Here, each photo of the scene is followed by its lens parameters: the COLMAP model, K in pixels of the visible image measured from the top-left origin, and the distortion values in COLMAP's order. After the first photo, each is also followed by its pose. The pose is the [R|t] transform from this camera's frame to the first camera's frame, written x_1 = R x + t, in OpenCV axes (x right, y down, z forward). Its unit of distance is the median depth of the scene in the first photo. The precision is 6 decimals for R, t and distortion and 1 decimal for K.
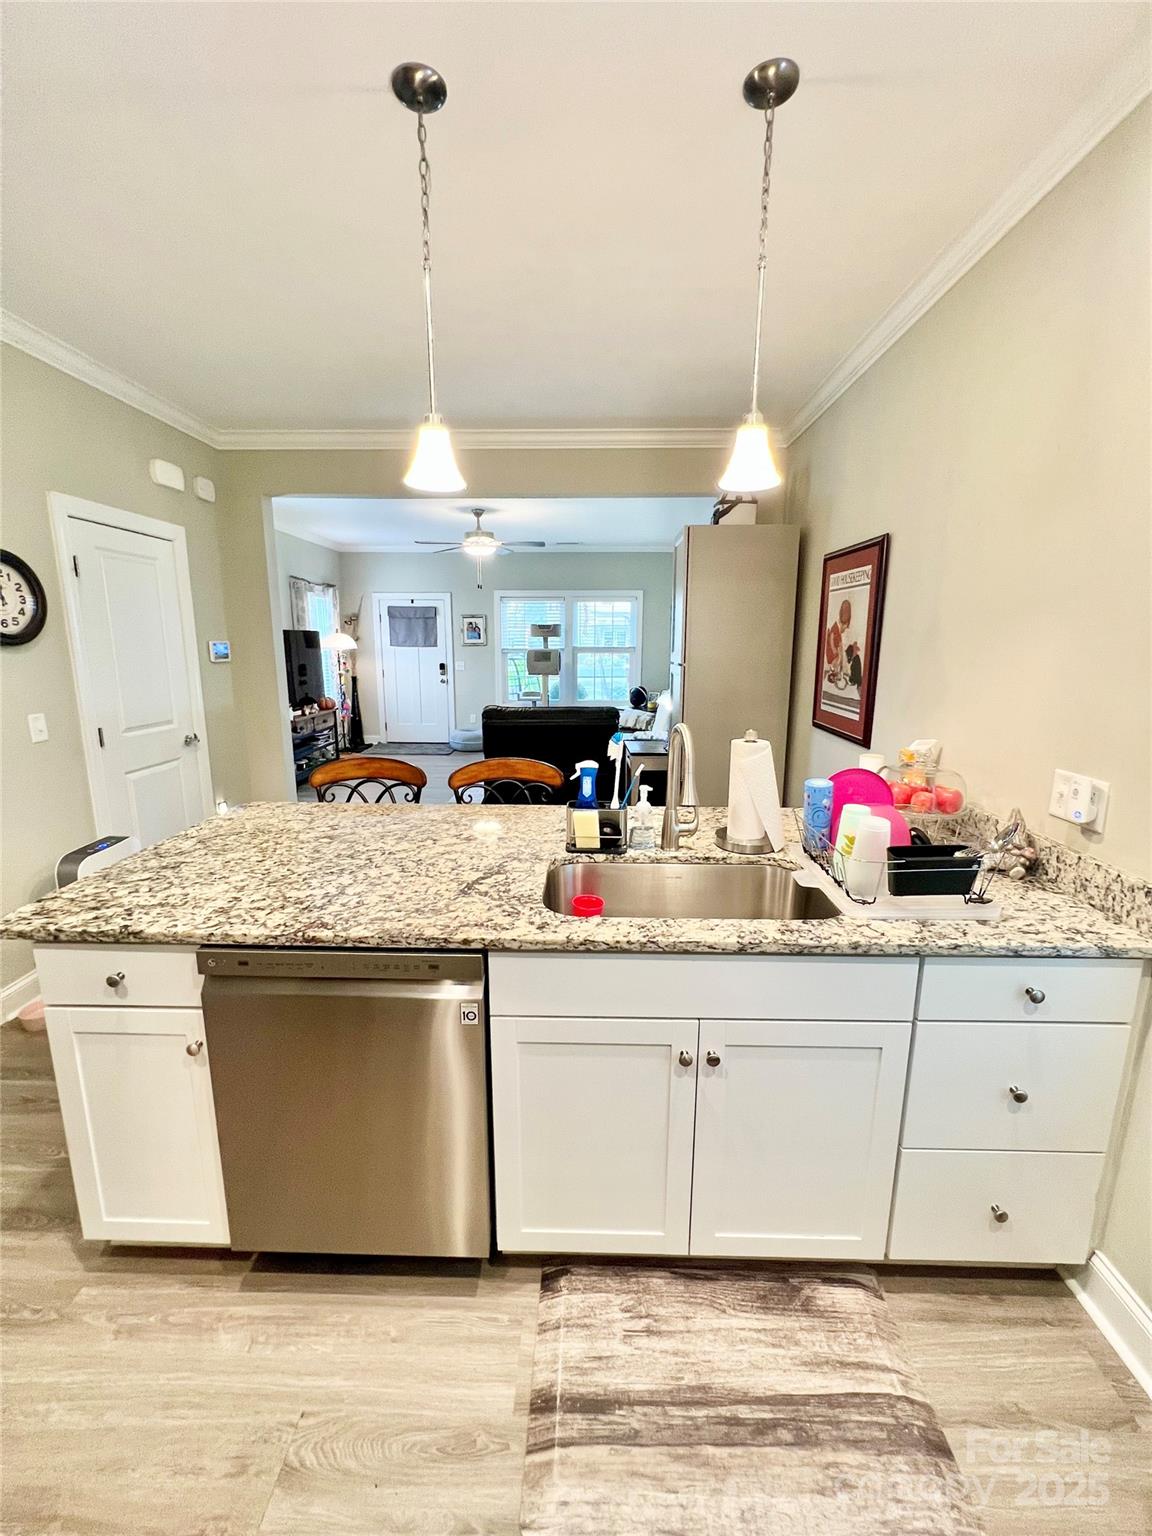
lens RADIAL K [[611.7, 0, 575.8], [0, 611.7, 763.6], [0, 0, 1]] dist [-0.000581, 0.000453]
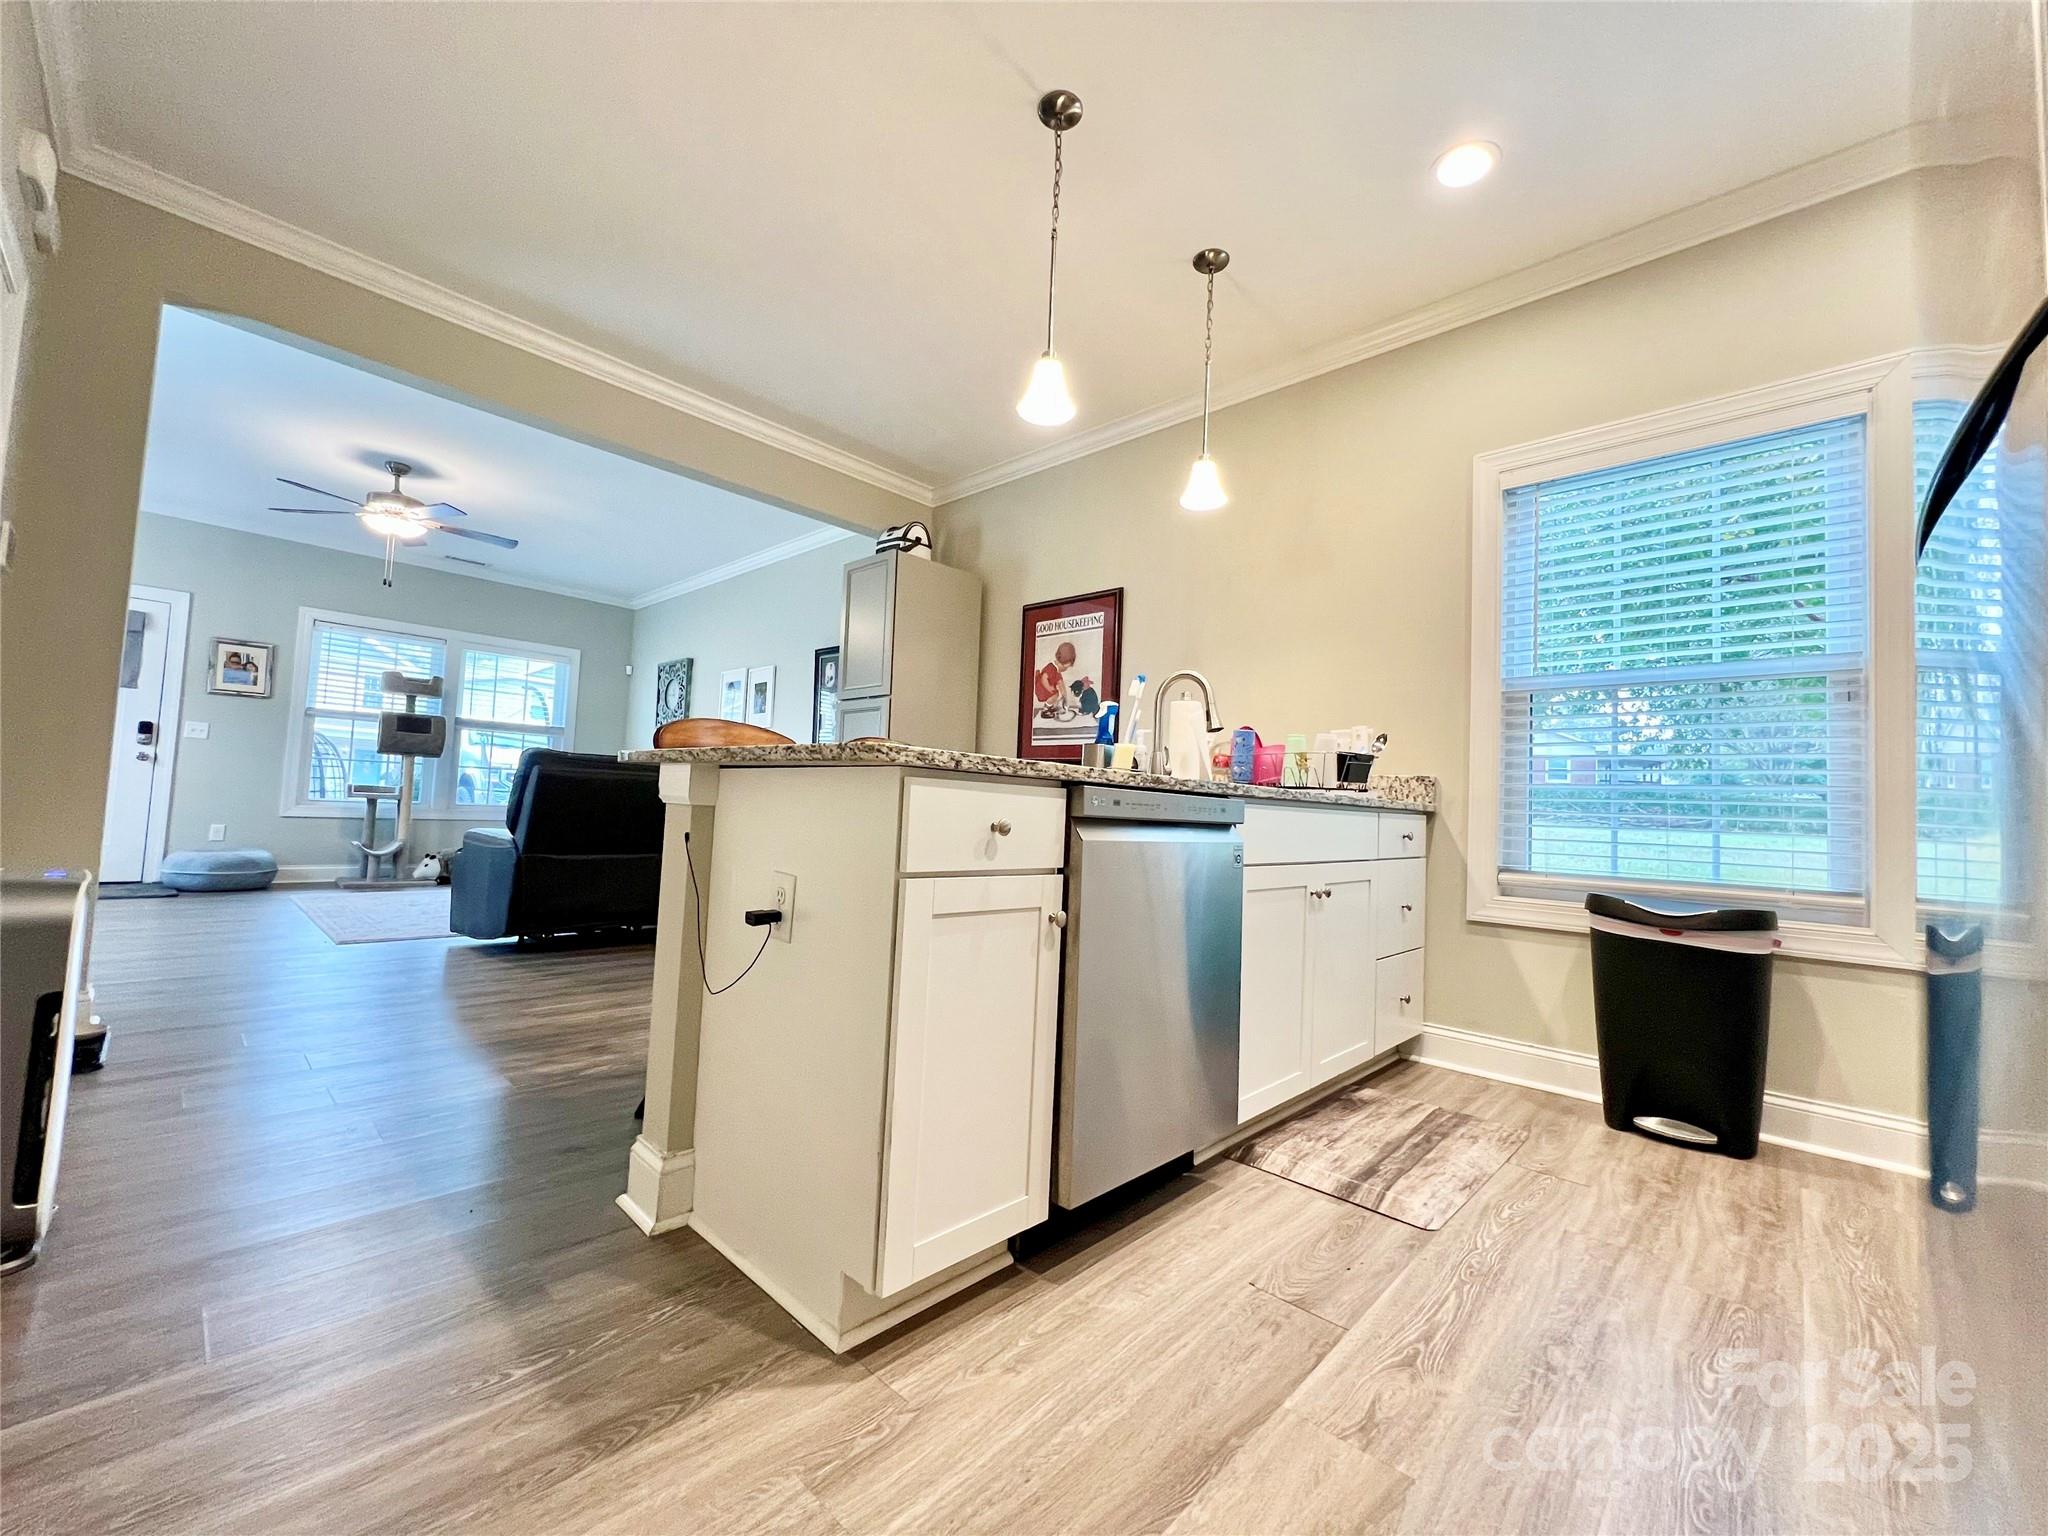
lens RADIAL K [[818.7, 0, 1016.9], [0, 818.7, 768.4], [0, 0, 1]] dist [0.000258, 0.000331]
pose [[0.675674, 0.063795, 0.734435, -1.366253], [0.104527, 0.977893, -0.181107, 0.425198], [-0.729752, 0.199138, 0.654068, 0.262663]]
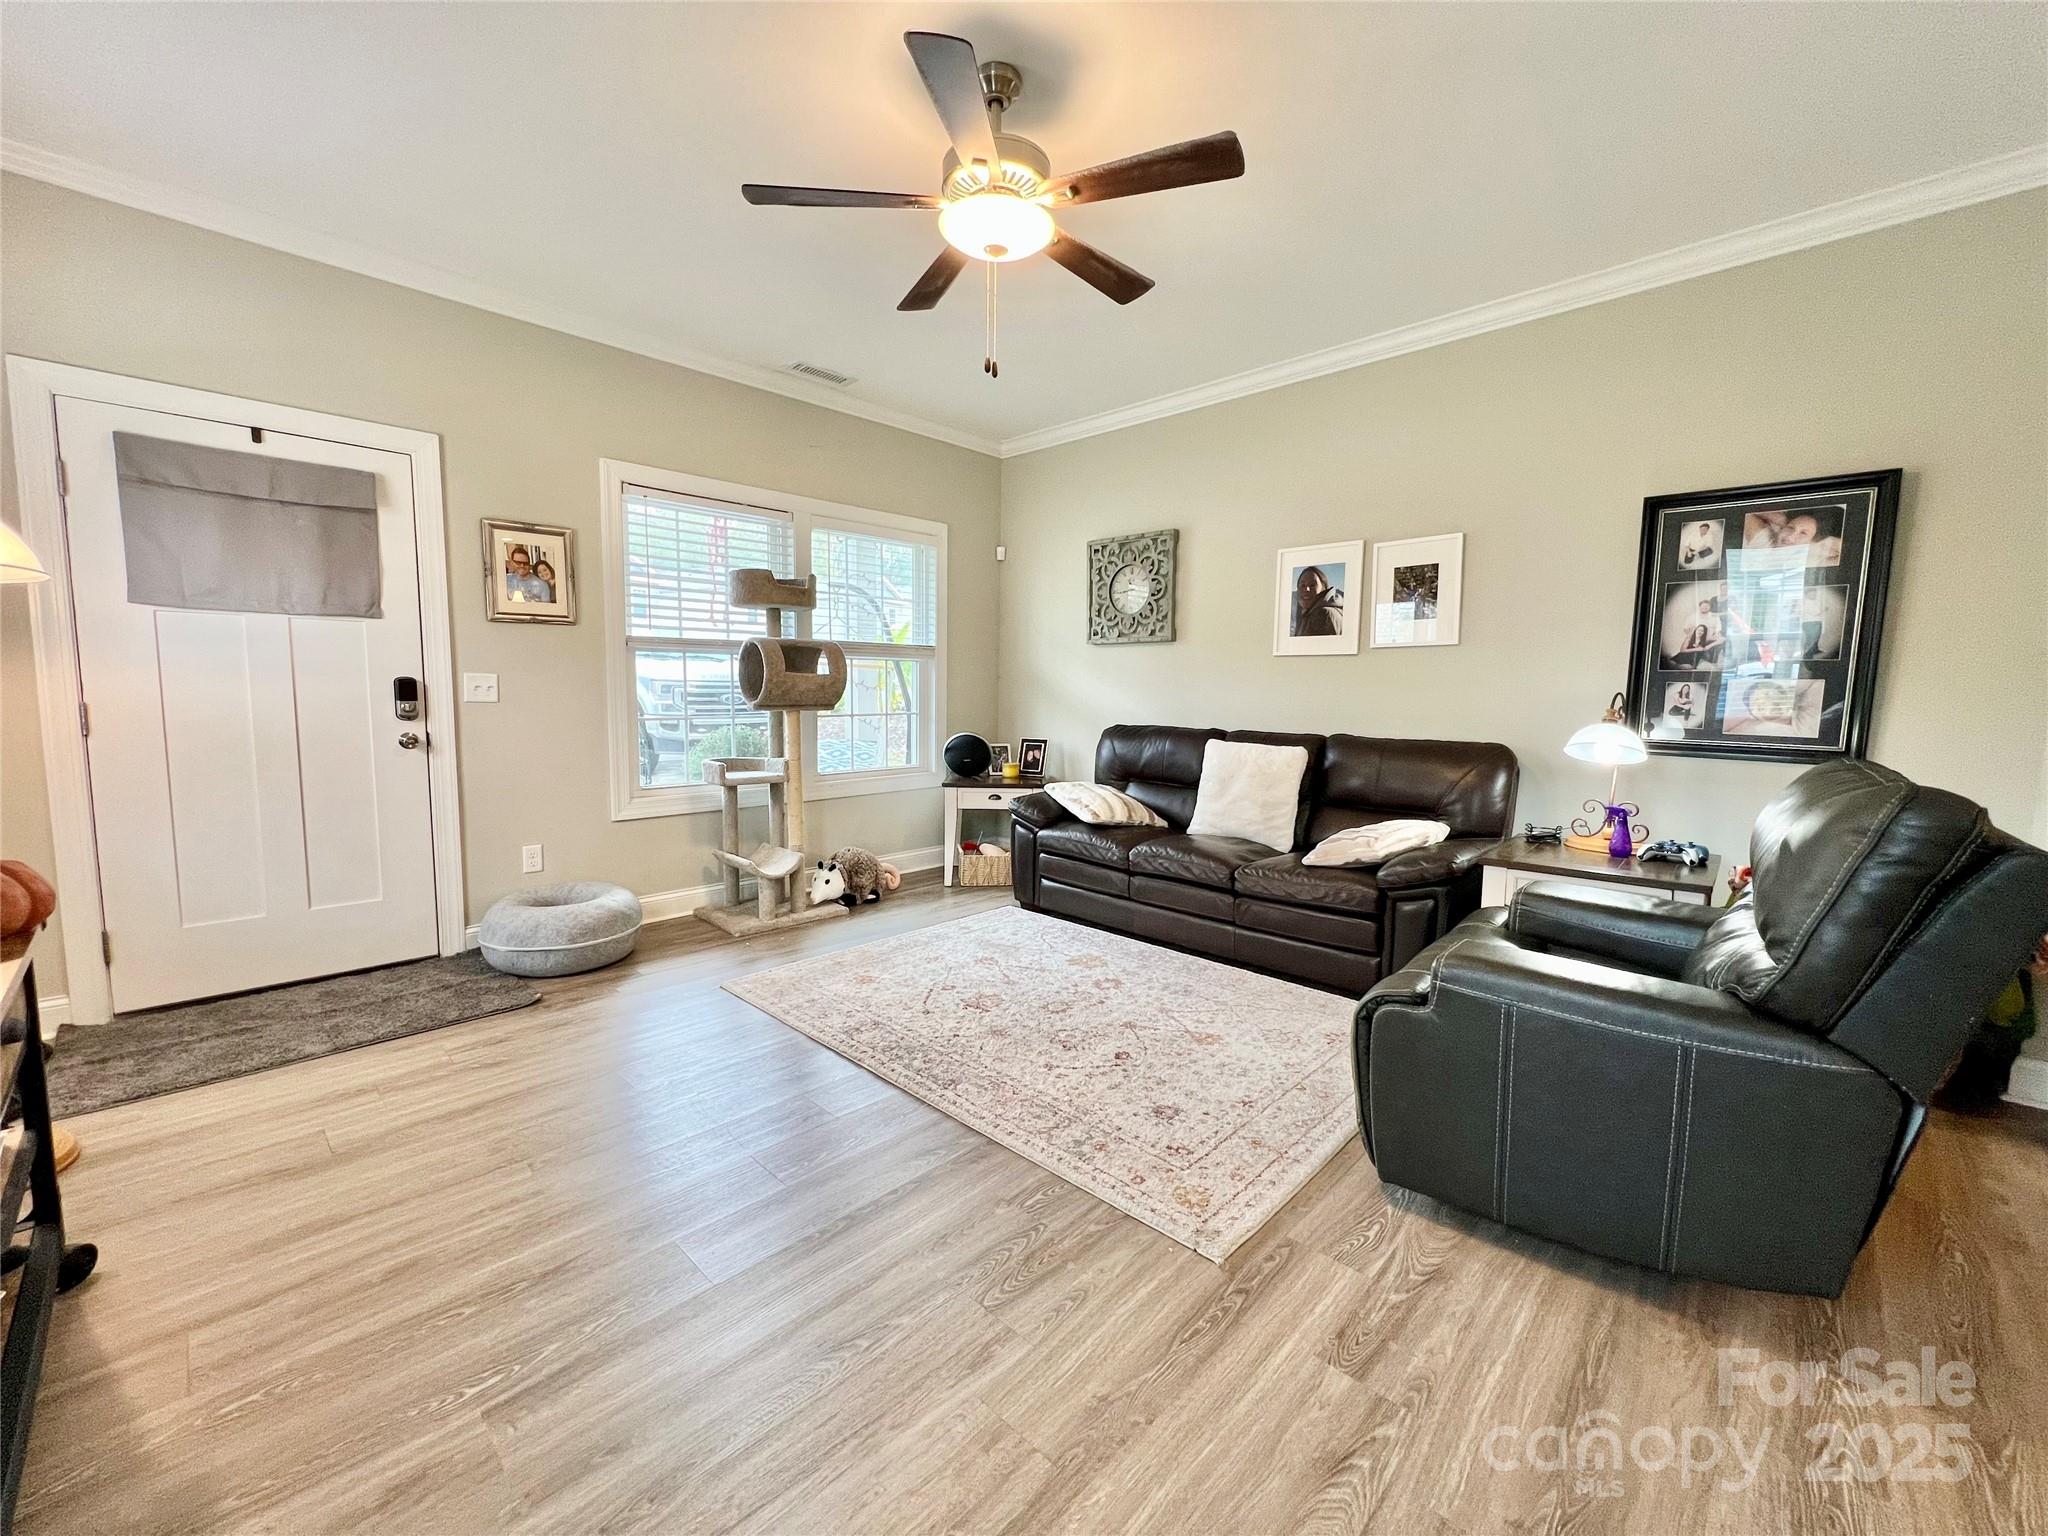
lens RADIAL K [[829.0, 0, 1024.0], [0, 829.0, 768.0], [0, 0, 1]] dist [0.001933, 0.000522]
pose [[0.685681, -0.069196, 0.724606, -1.819192], [0.136546, 0.990027, -0.034669, -0.430349], [-0.714980, 0.122714, 0.688291, 3.257463]]
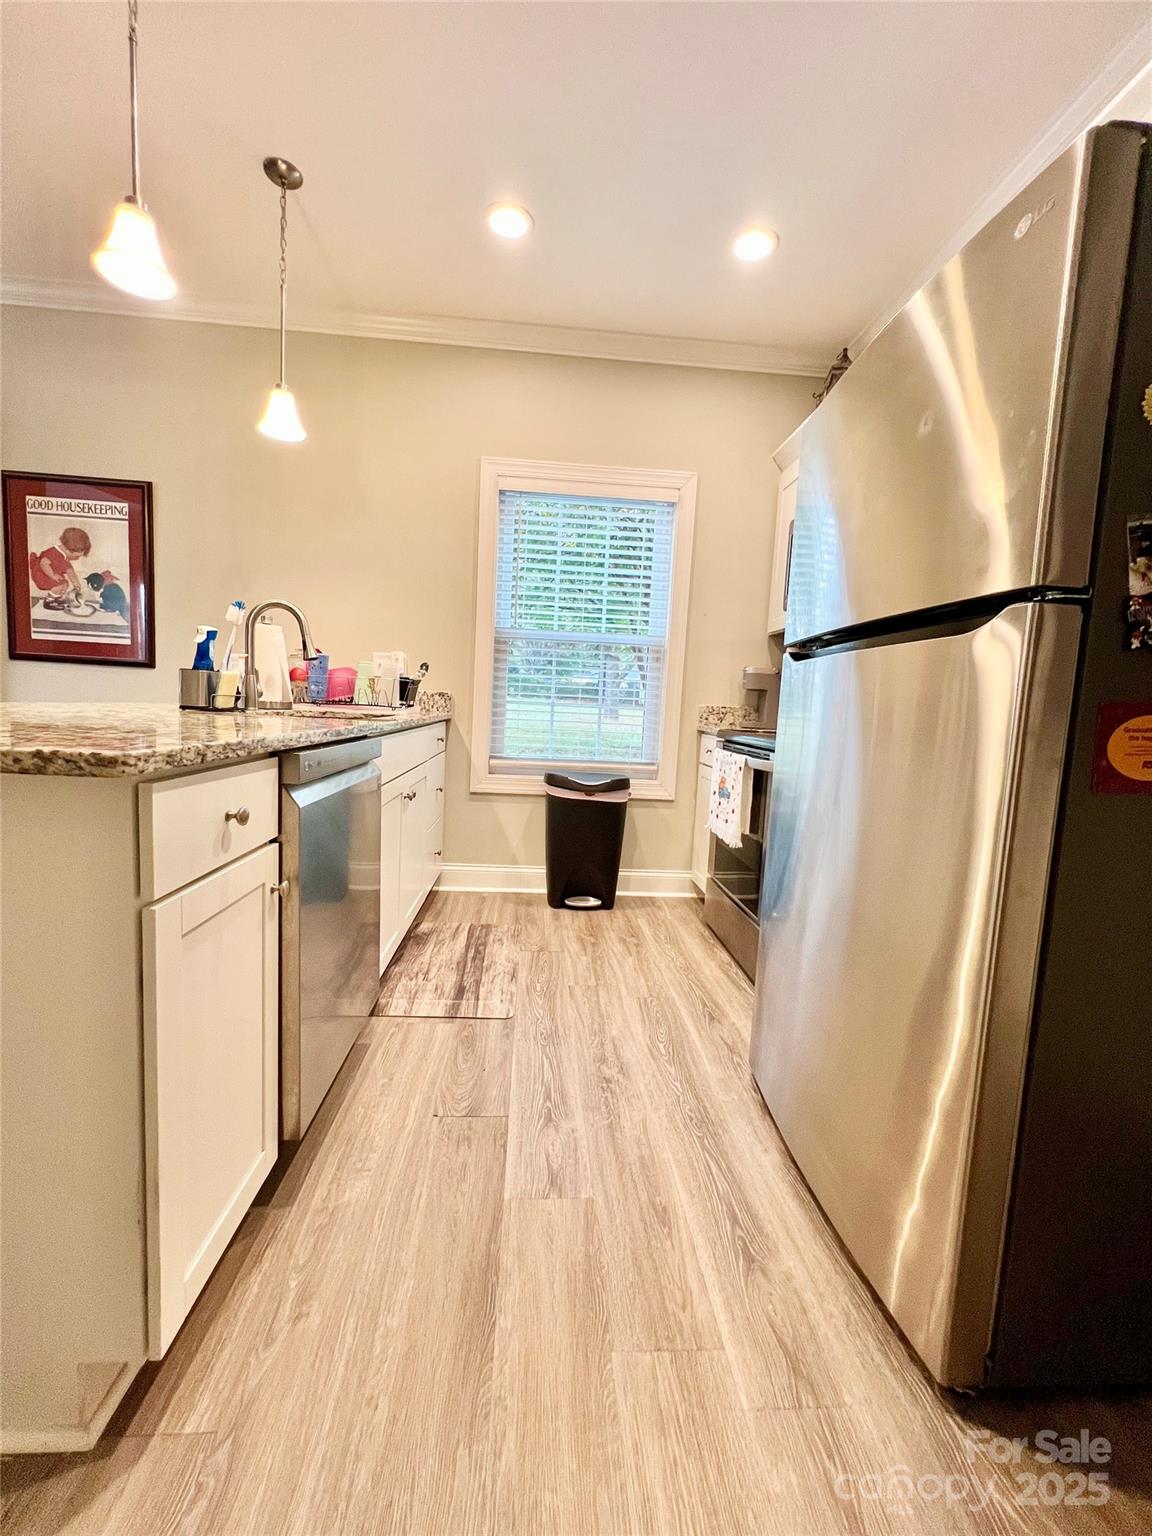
lens RADIAL K [[614.0, 0, 576.6], [0, 614.0, 763.9], [0, 0, 1]] dist [0.000258, 0.000331]
pose [[-0.085676, -0.105600, 0.990711, -1.346108], [0.146612, 0.982206, 0.117373, 0.240676], [-0.985477, 0.155306, -0.068669, 0.592722]]
